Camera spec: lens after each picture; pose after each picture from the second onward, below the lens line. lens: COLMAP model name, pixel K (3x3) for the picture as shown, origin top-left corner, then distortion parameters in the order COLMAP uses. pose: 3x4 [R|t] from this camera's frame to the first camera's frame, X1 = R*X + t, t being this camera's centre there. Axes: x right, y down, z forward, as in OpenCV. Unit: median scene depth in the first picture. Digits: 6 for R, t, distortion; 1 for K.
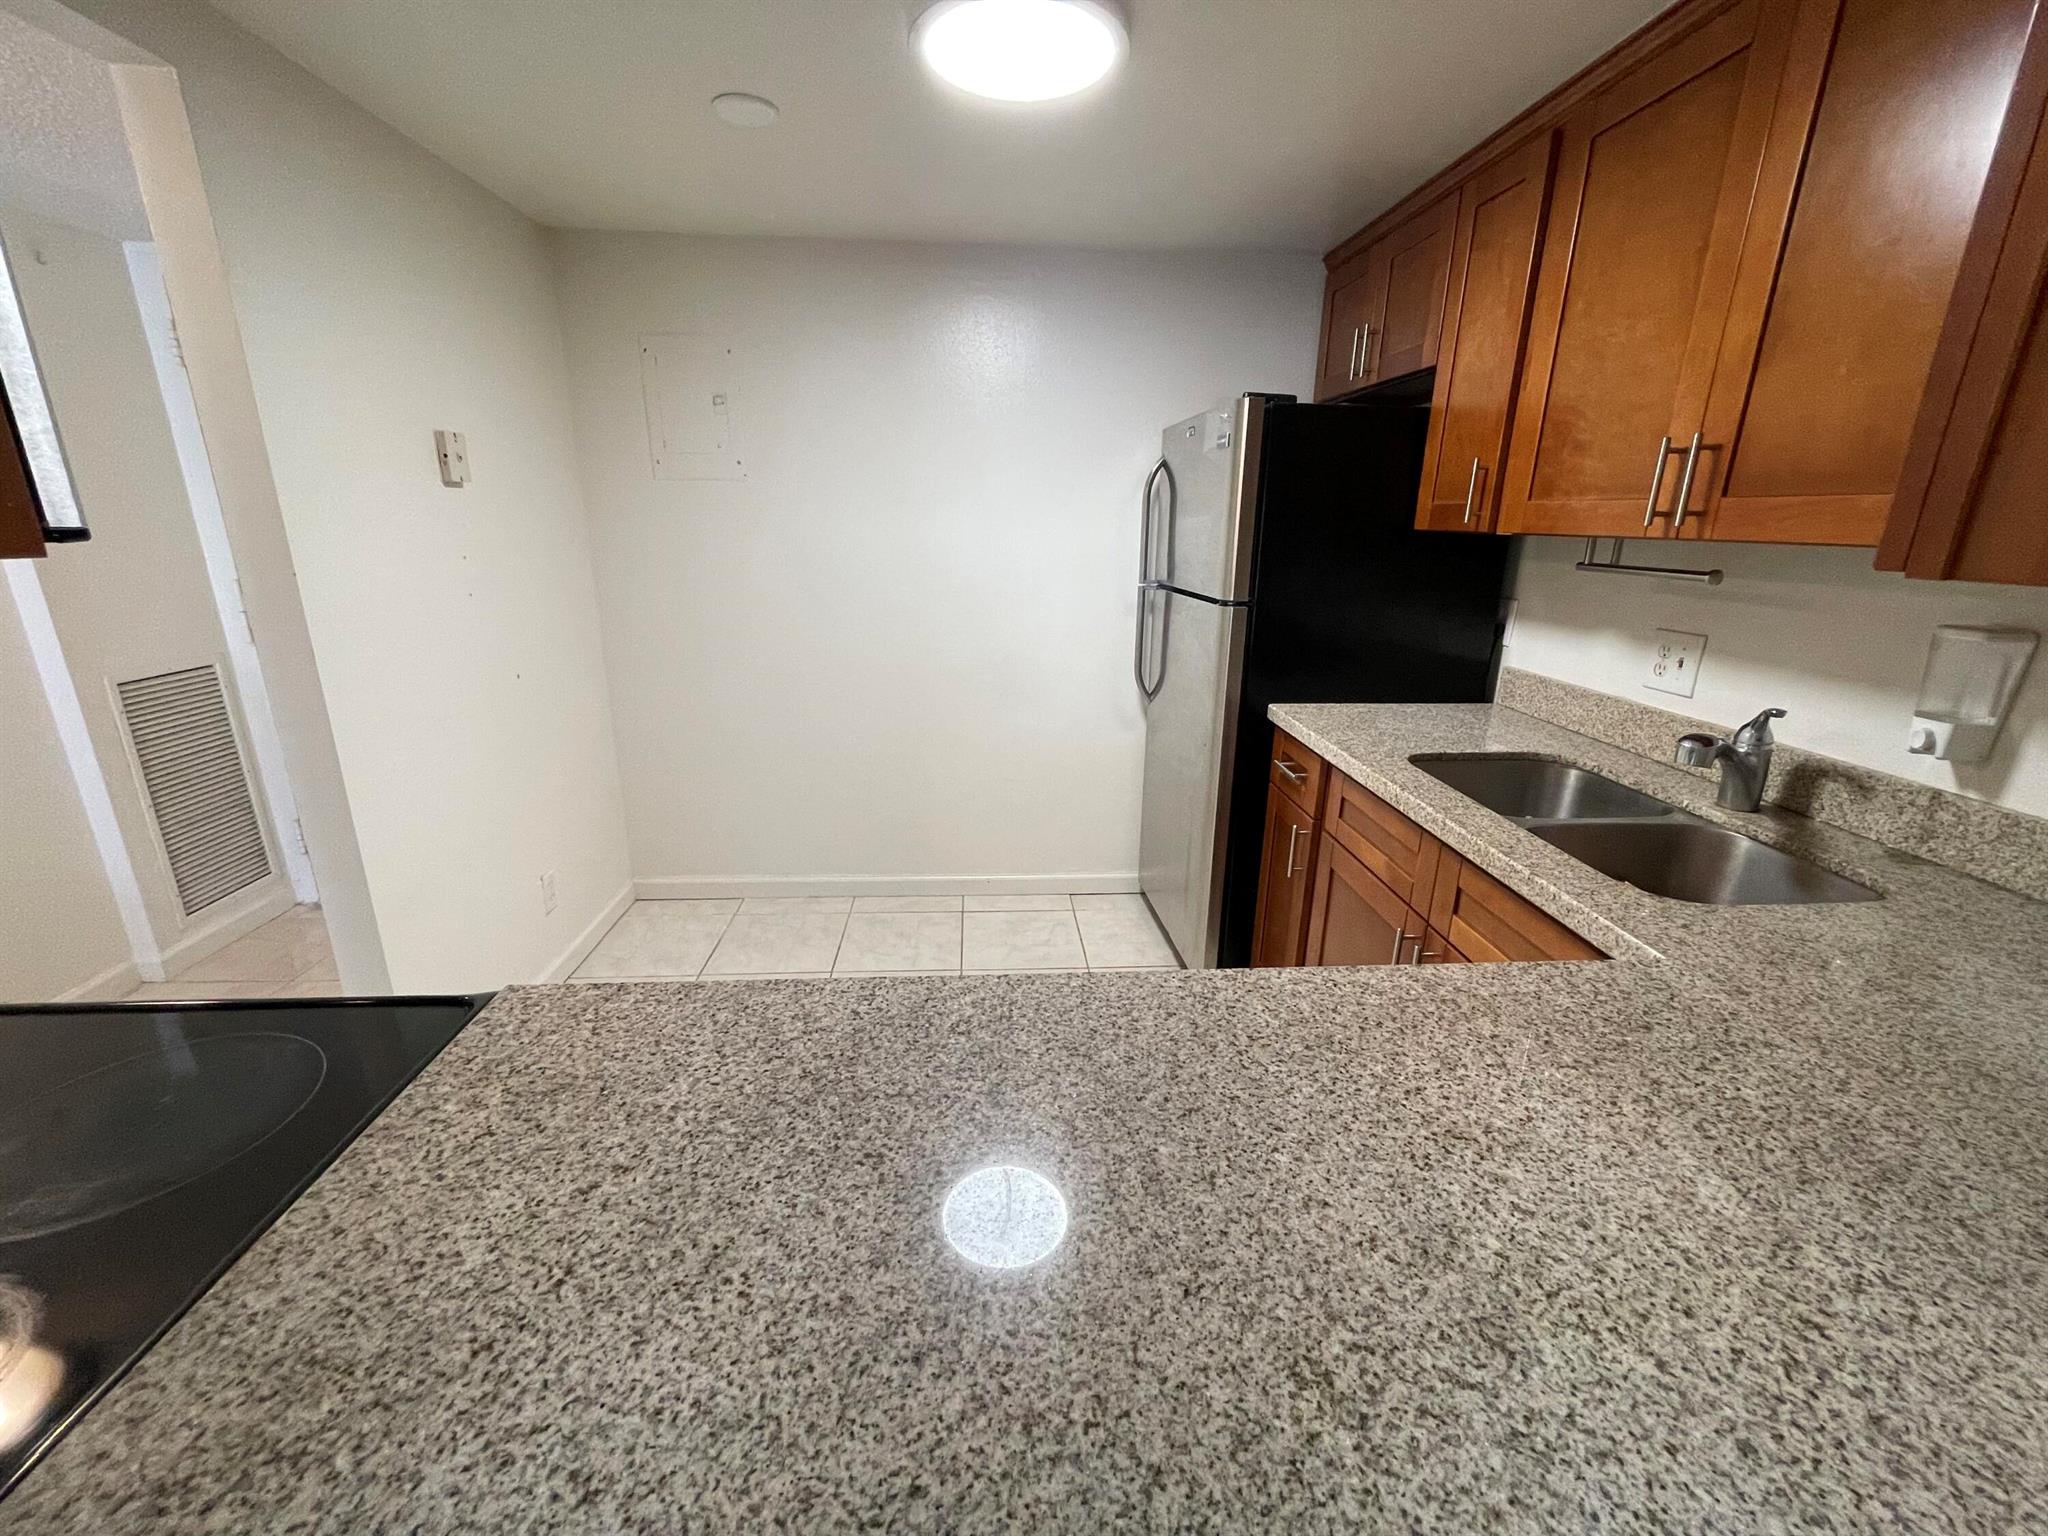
lens RADIAL K [[826.5, 0, 1026.3], [0, 826.5, 763.6], [0, 0, 1]] dist [-0.006991, -0.000332]
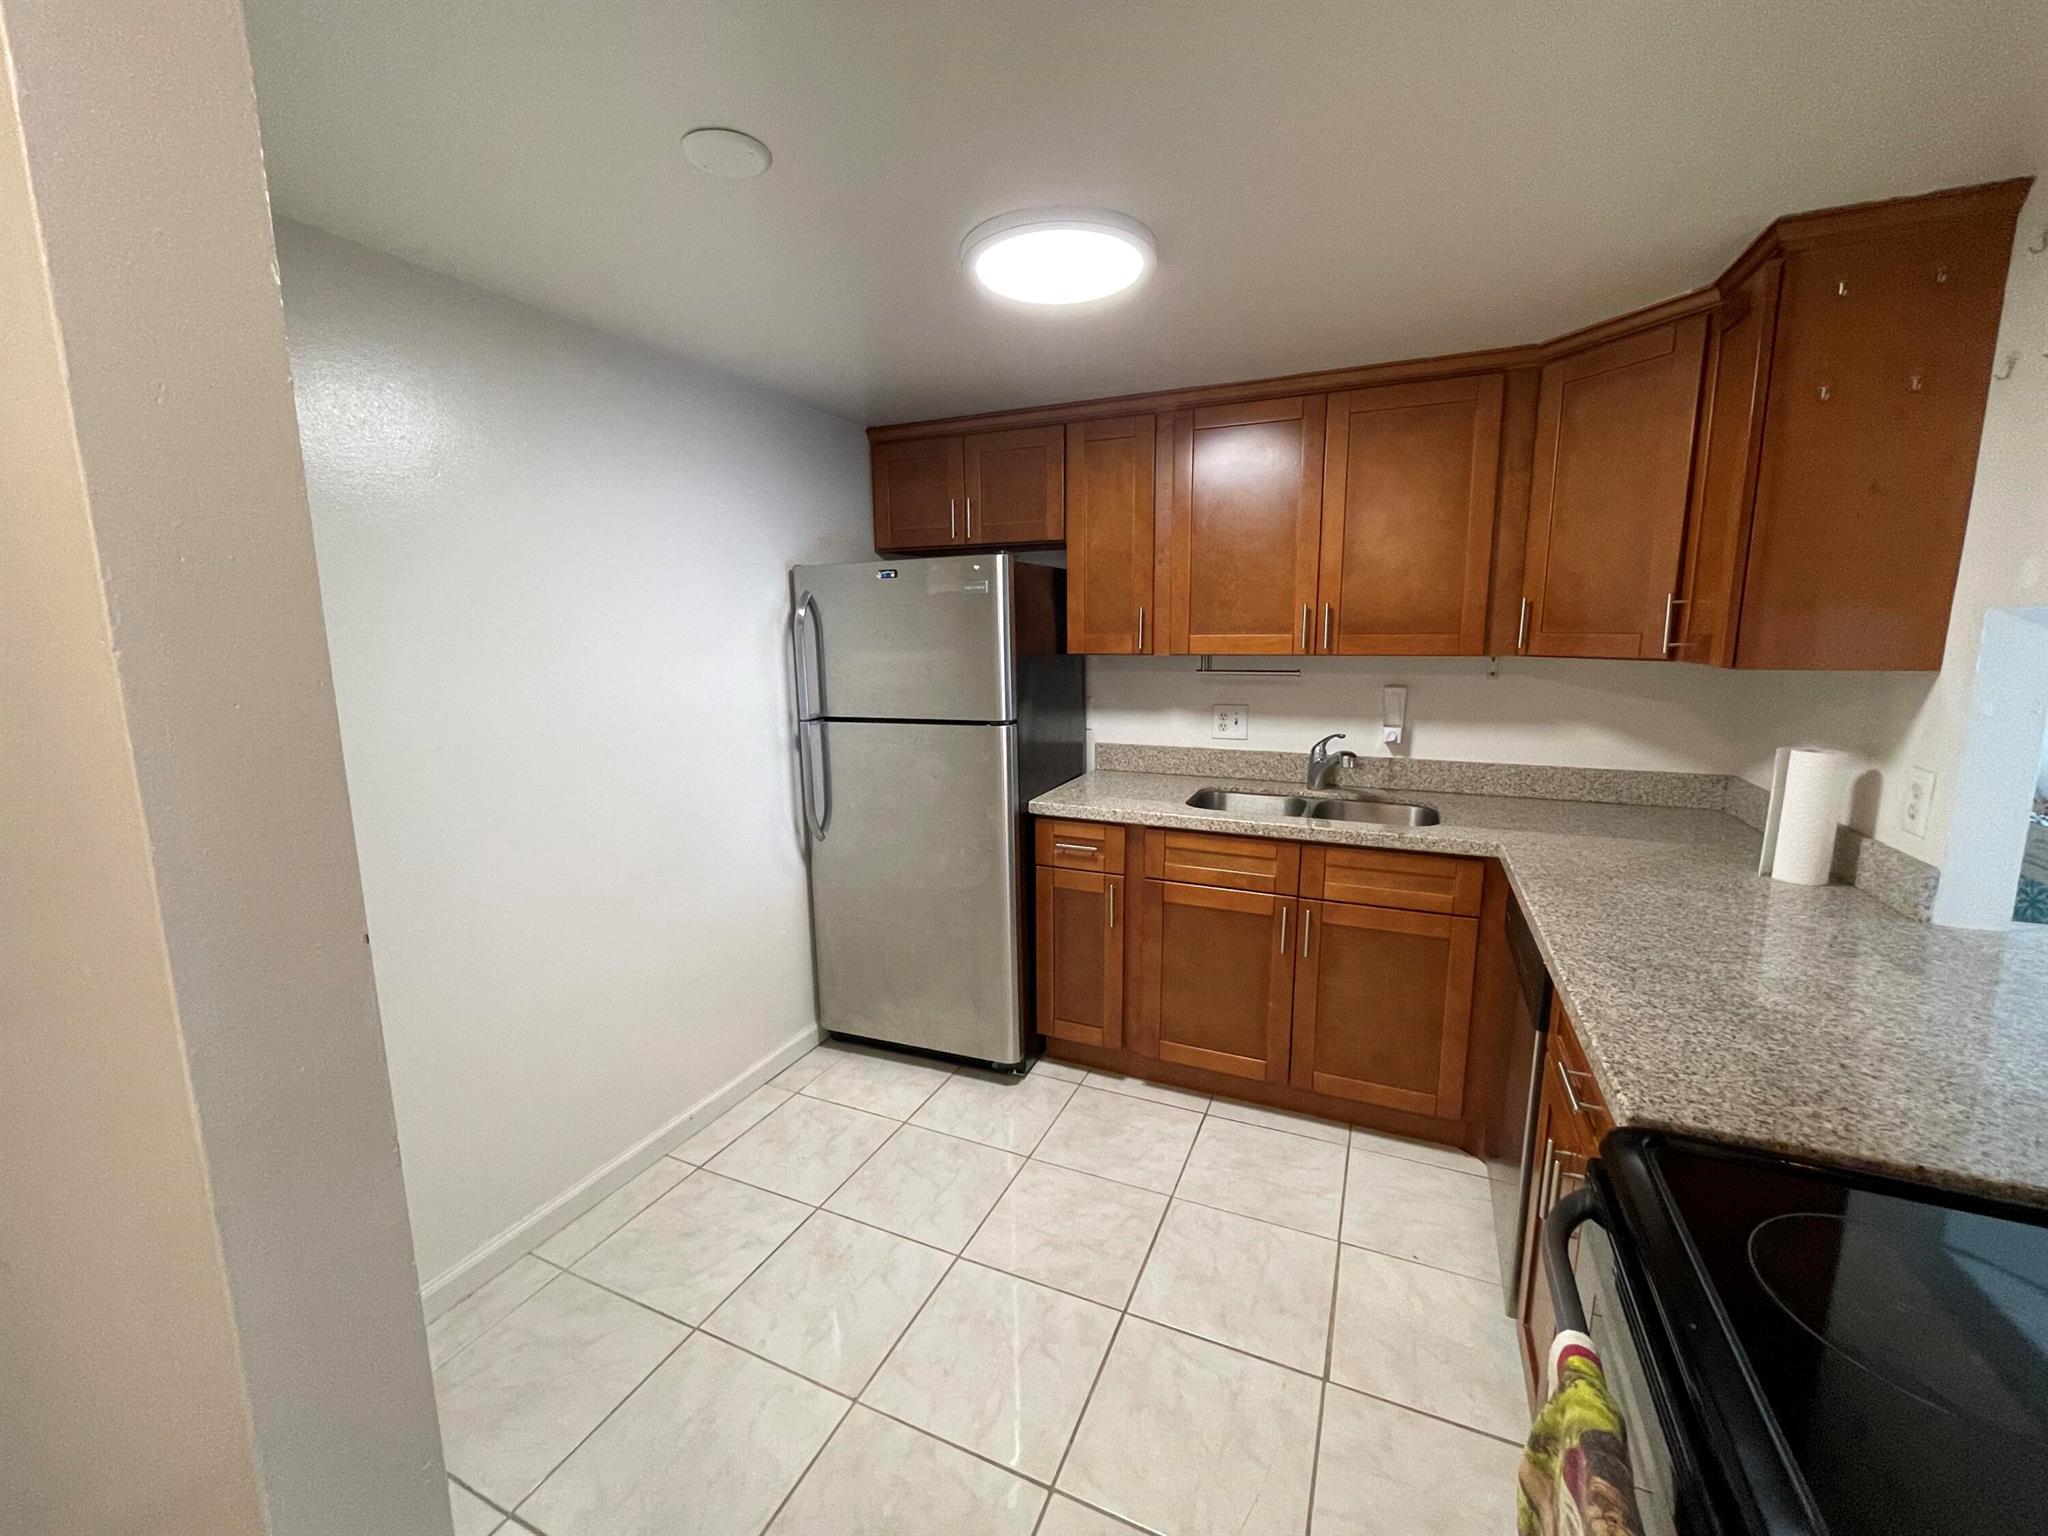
lens RADIAL K [[826.5, 0, 1023.4], [0, 826.5, 767.1], [0, 0, 1]] dist [-0.006991, -0.000332]
pose [[0.472336, -0.165866, 0.865672, -1.043225], [0.272449, 0.961512, 0.035573, -0.235226], [-0.838254, 0.219049, 0.499347, 0.577803]]
